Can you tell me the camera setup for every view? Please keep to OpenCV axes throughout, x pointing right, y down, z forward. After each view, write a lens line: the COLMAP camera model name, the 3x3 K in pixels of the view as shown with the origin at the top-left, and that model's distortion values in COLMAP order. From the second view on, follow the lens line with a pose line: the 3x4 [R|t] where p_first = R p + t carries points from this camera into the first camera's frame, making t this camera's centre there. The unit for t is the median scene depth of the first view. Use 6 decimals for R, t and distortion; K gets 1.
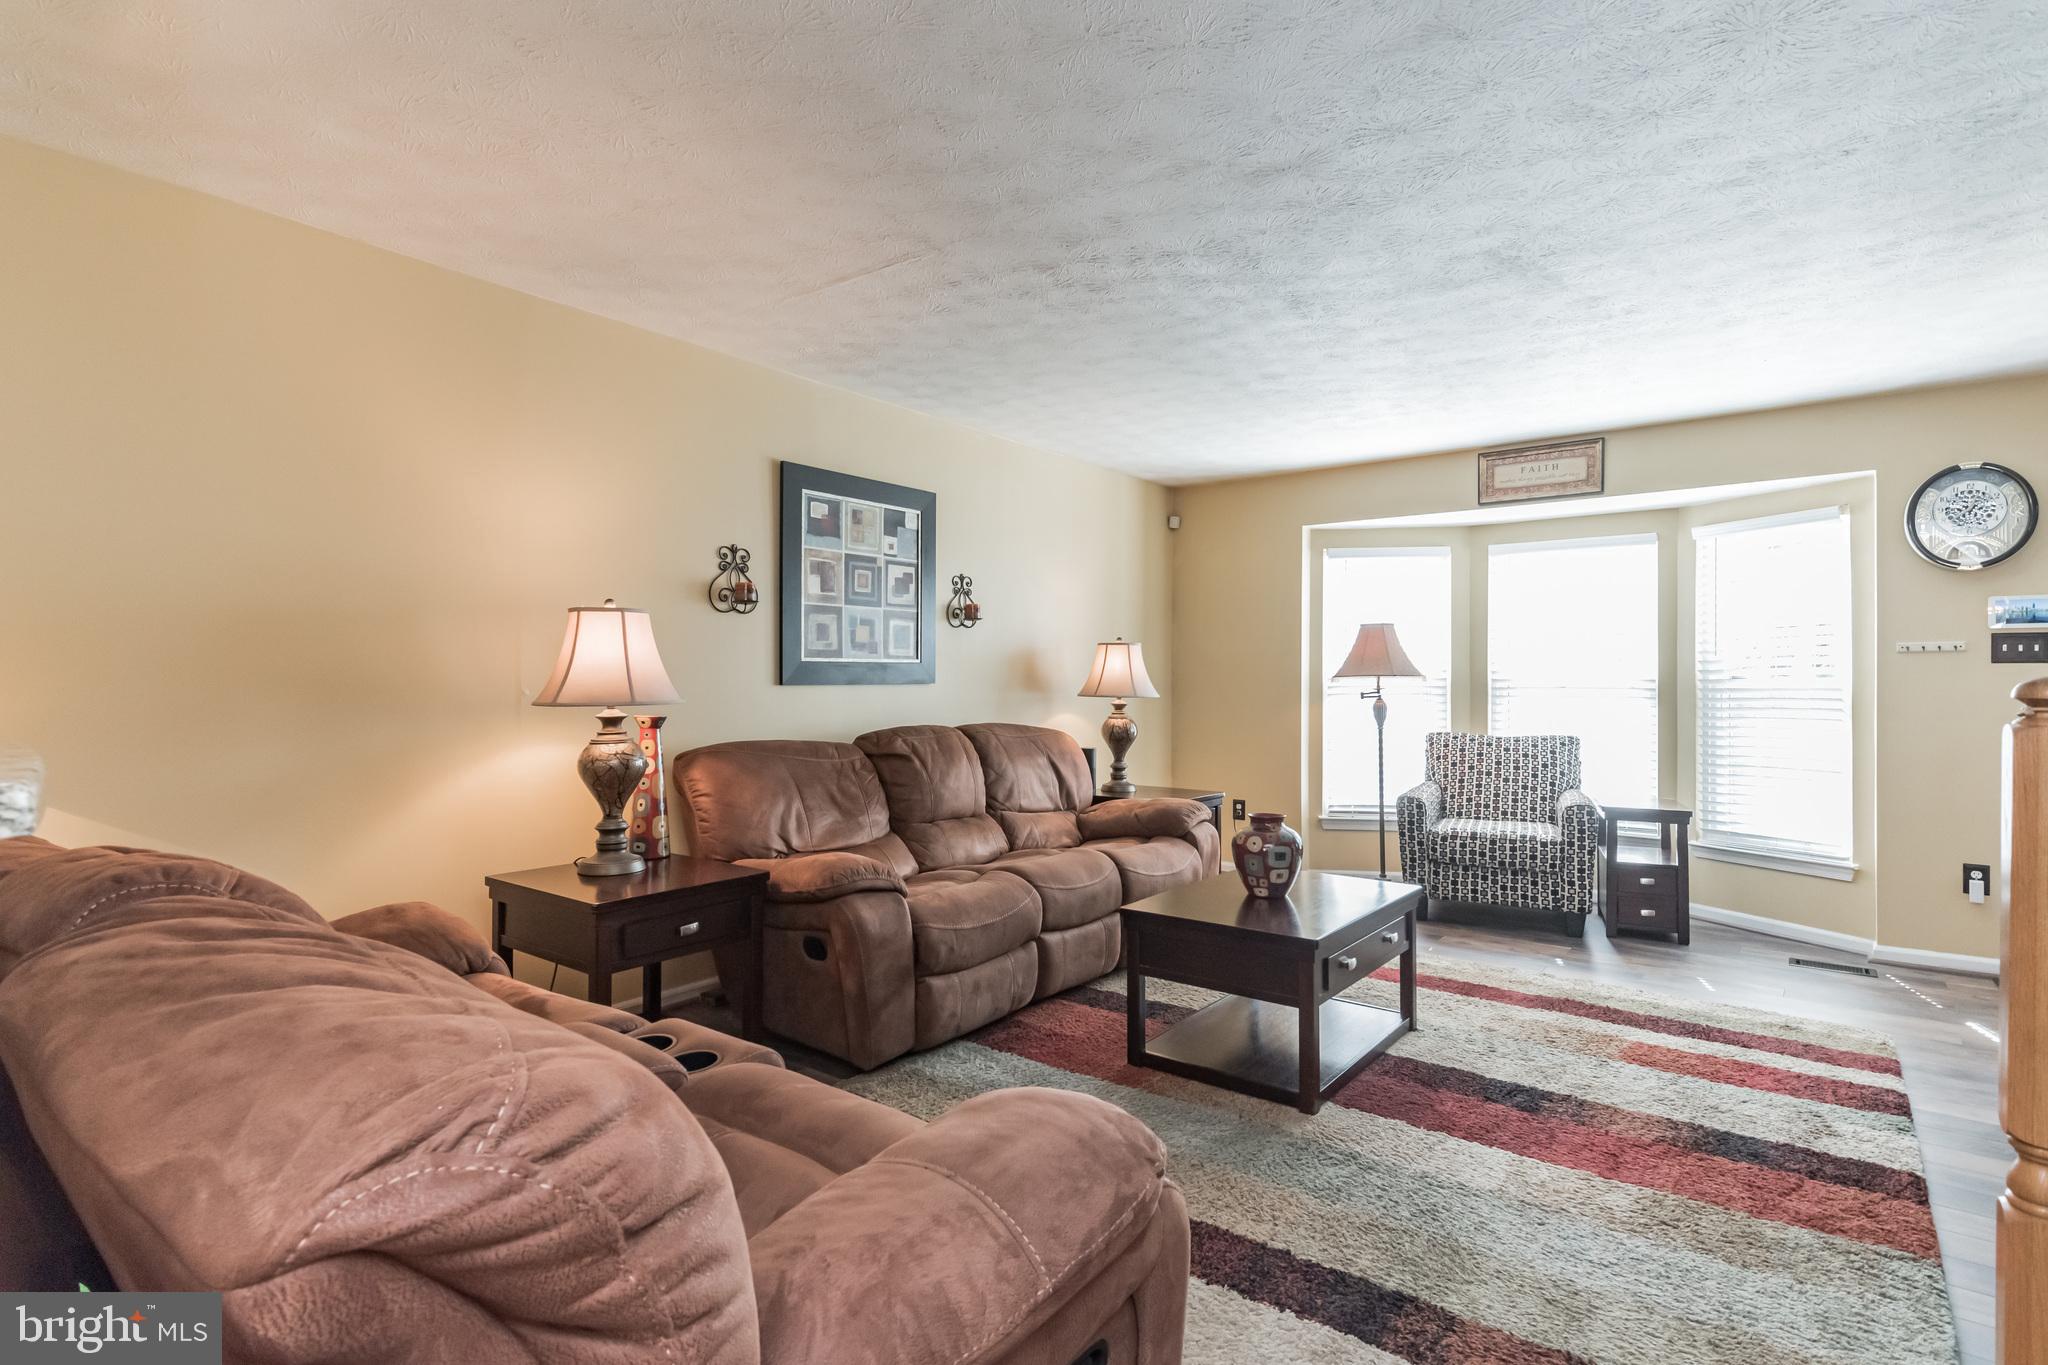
lens RADIAL K [[1004.9, 0, 1027.8], [0, 1004.9, 686.7], [0, 0, 1]] dist [0.017442, -0.001021]
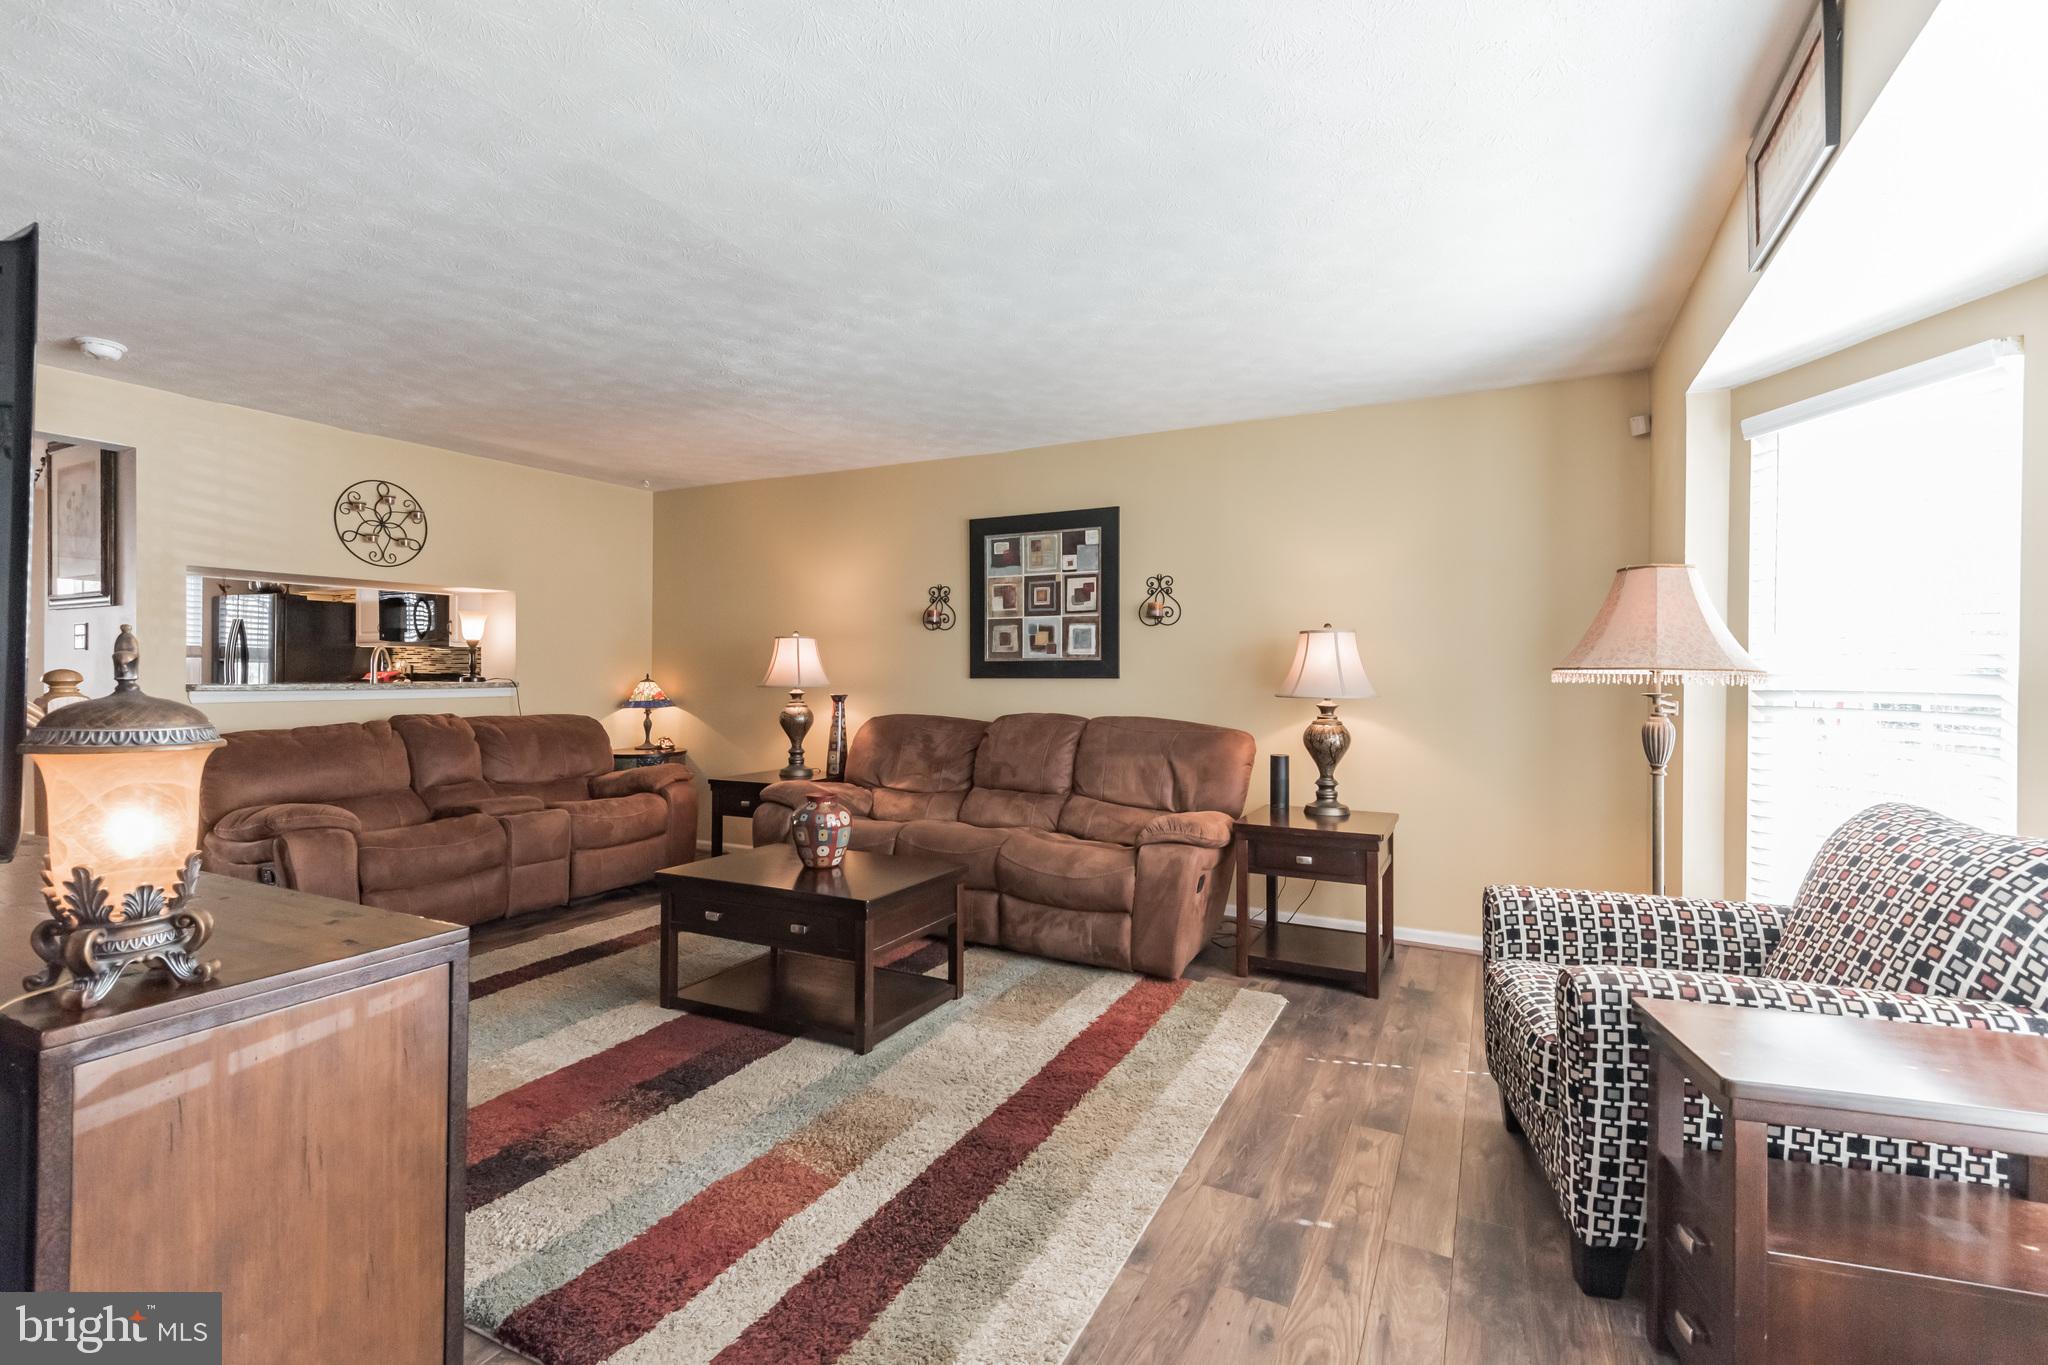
lens RADIAL K [[928.2, 0, 1027.7], [0, 928.2, 670.7], [0, 0, 1]] dist [0.000885, -0.000297]
pose [[0.189993, -0.004084, -0.981777, 0.948651], [-0.010909, 0.999921, -0.006271, -0.004392], [0.981725, 0.011902, 0.189934, 0.750771]]
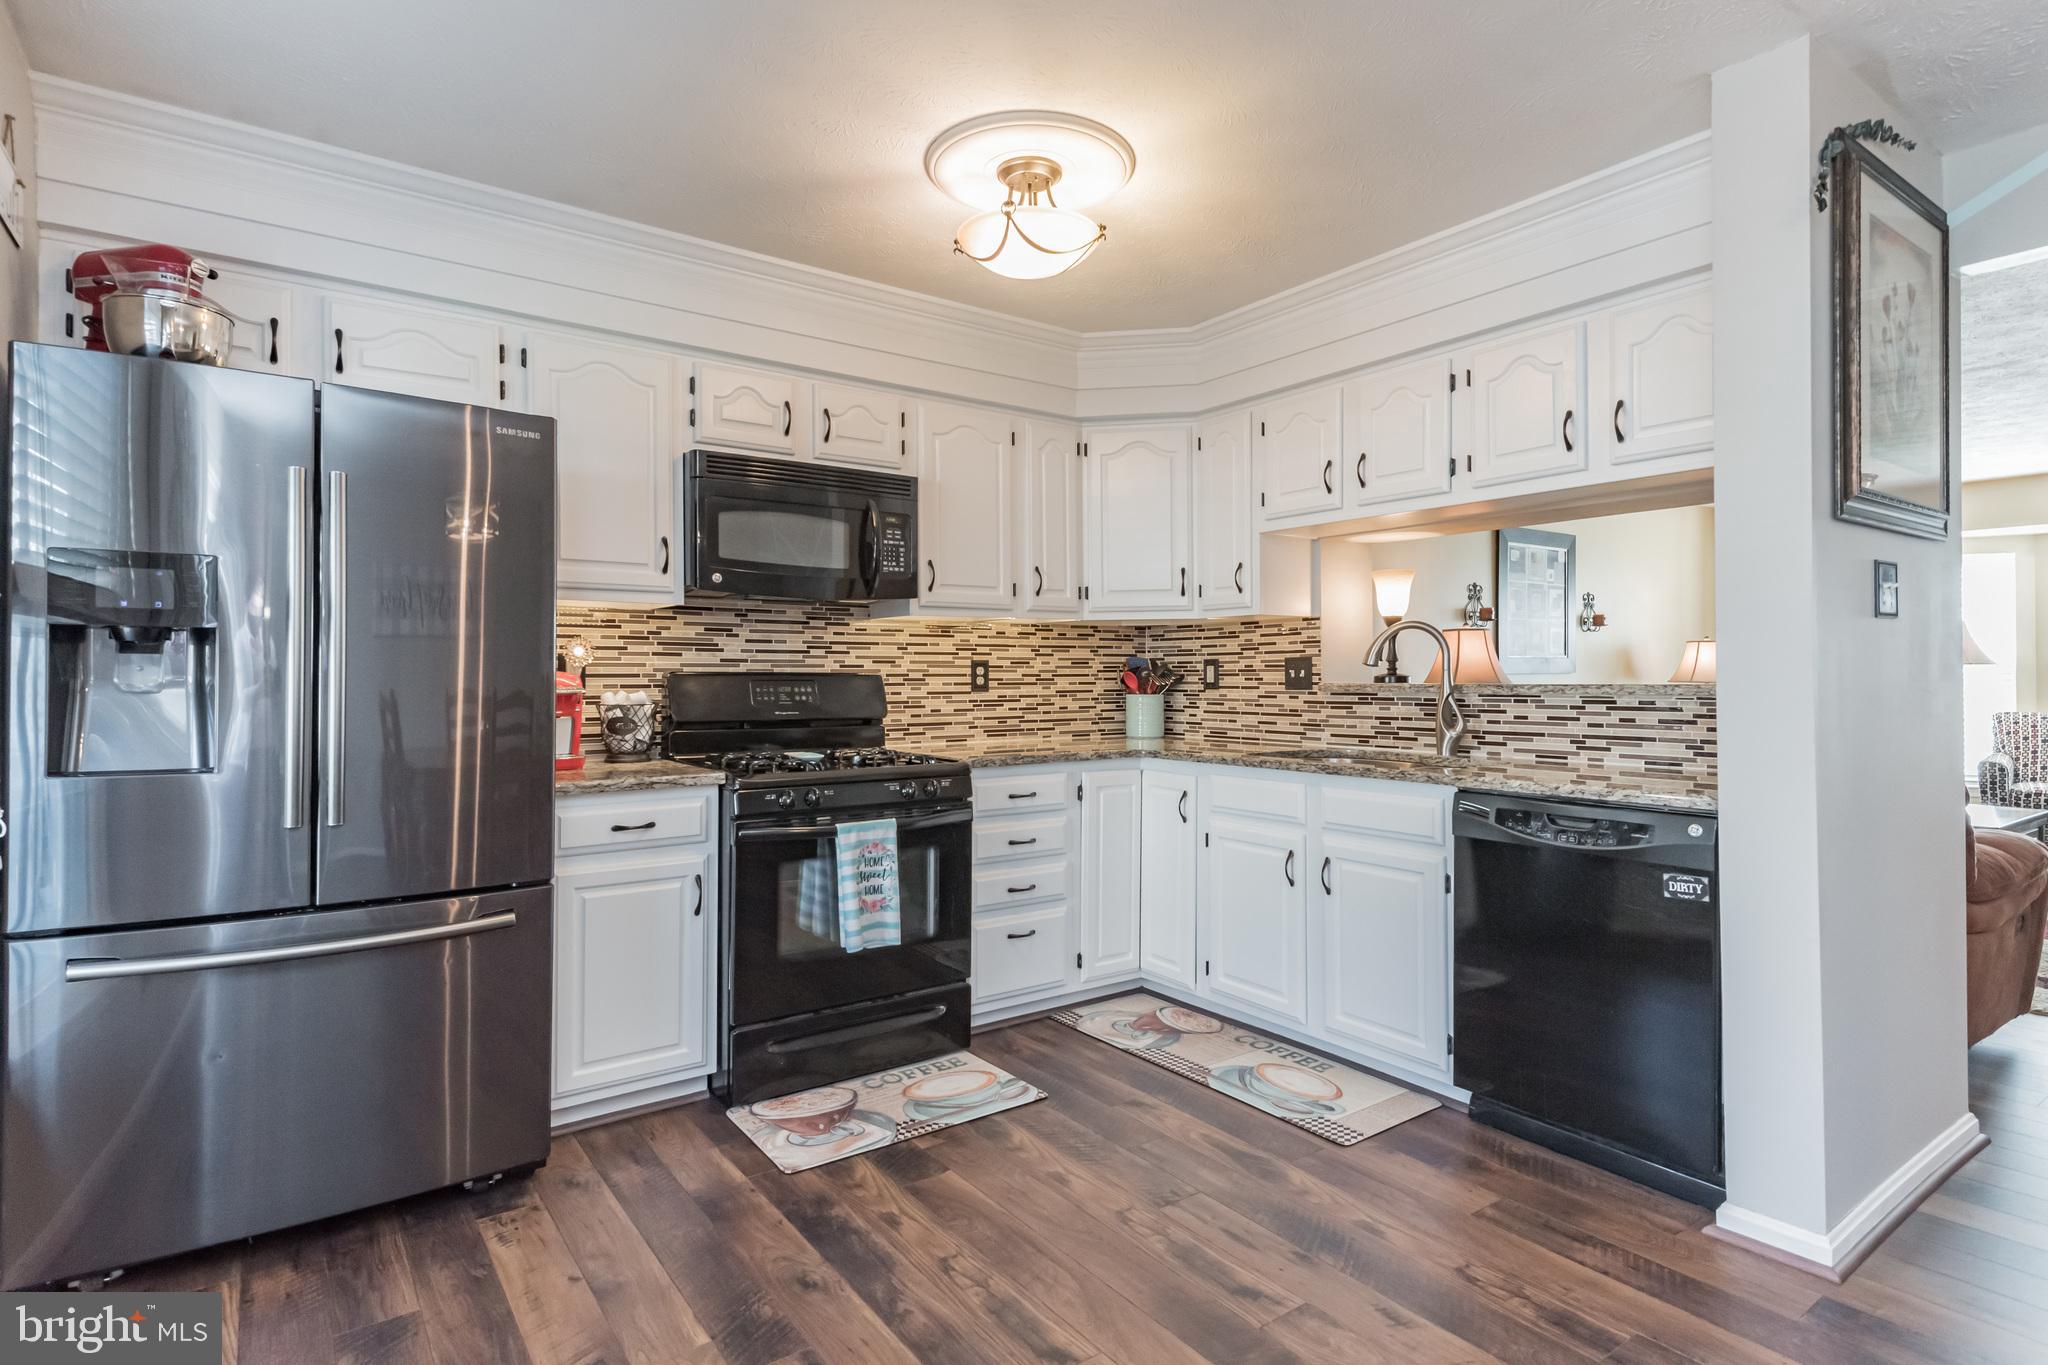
lens RADIAL K [[1059.3, 0, 1019.7], [0, 1059.3, 670.2], [0, 0, 1]] dist [0.001578, -0.000341]
pose [[0.960342, -0.007958, -0.278710, -0.443550], [0.004243, 0.999894, -0.013929, 0.010595], [0.278791, 0.012194, 0.960274, -0.644721]]
